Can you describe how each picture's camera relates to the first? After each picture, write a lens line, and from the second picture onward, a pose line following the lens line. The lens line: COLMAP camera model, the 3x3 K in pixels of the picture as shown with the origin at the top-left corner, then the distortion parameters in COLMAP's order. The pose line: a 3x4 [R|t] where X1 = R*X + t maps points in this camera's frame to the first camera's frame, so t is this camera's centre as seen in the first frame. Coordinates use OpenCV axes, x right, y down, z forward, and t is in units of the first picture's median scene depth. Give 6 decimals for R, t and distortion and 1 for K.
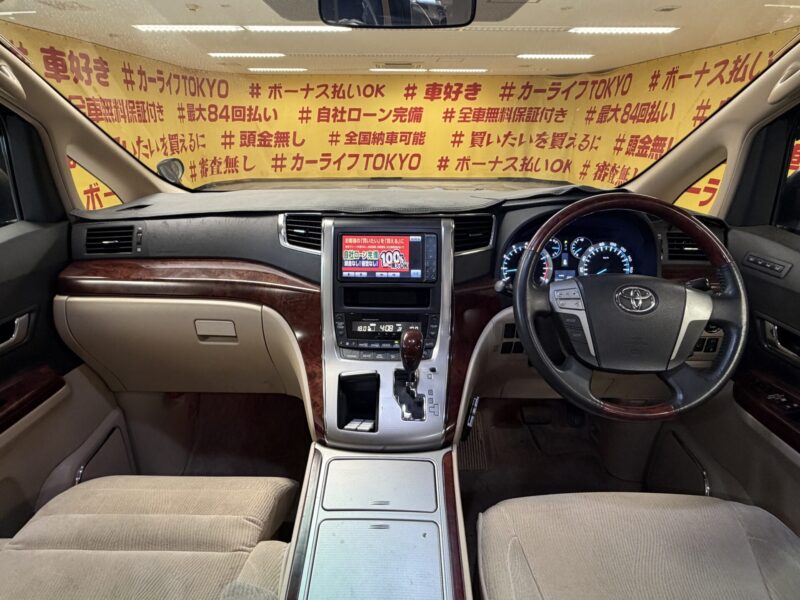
lens RADIAL K [[428.3, 0, 390.8], [0, 428.3, 298.3], [0, 0, 1]] dist [-0.007836, 0.005747]
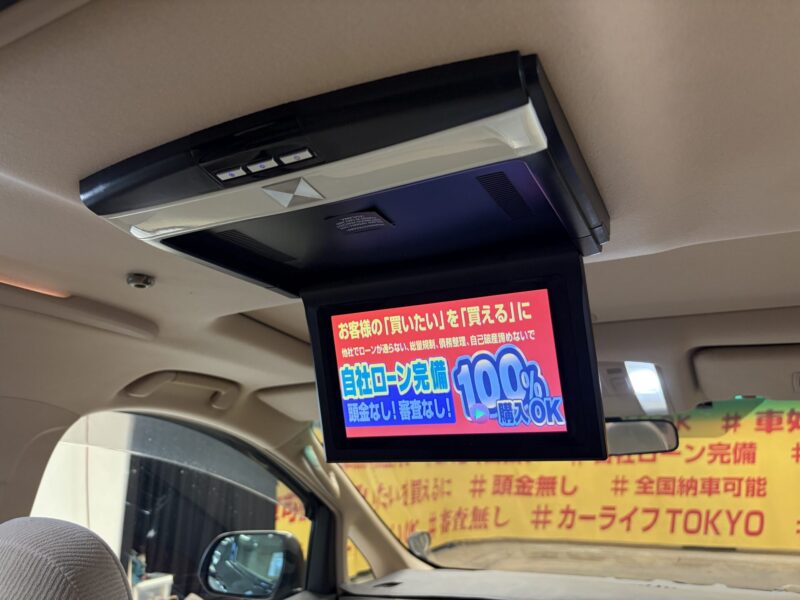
lens RADIAL K [[610.1, 0, 397.9], [0, 610.1, 308.6], [0, 0, 1]] dist [0.020395, -0.024566]
pose [[0.891868, -0.115735, -0.437239, 0.018851], [-0.163465, 0.818886, -0.550187, 0.006555], [0.421724, 0.562167, 0.711419, -0.050073]]
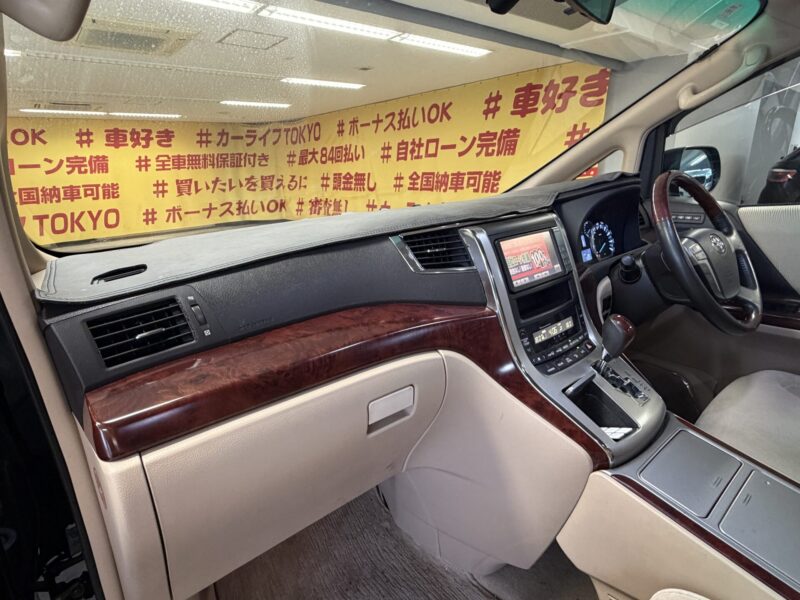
lens RADIAL K [[428.3, 0, 394.5], [0, 428.3, 296.8], [0, 0, 1]] dist [-0.007836, 0.005747]
pose [[0.759545, -0.223596, 0.610816, -0.073025], [0.285881, 0.958254, -0.004711, -0.008512], [-0.584264, 0.178199, 0.791758, 0.039388]]
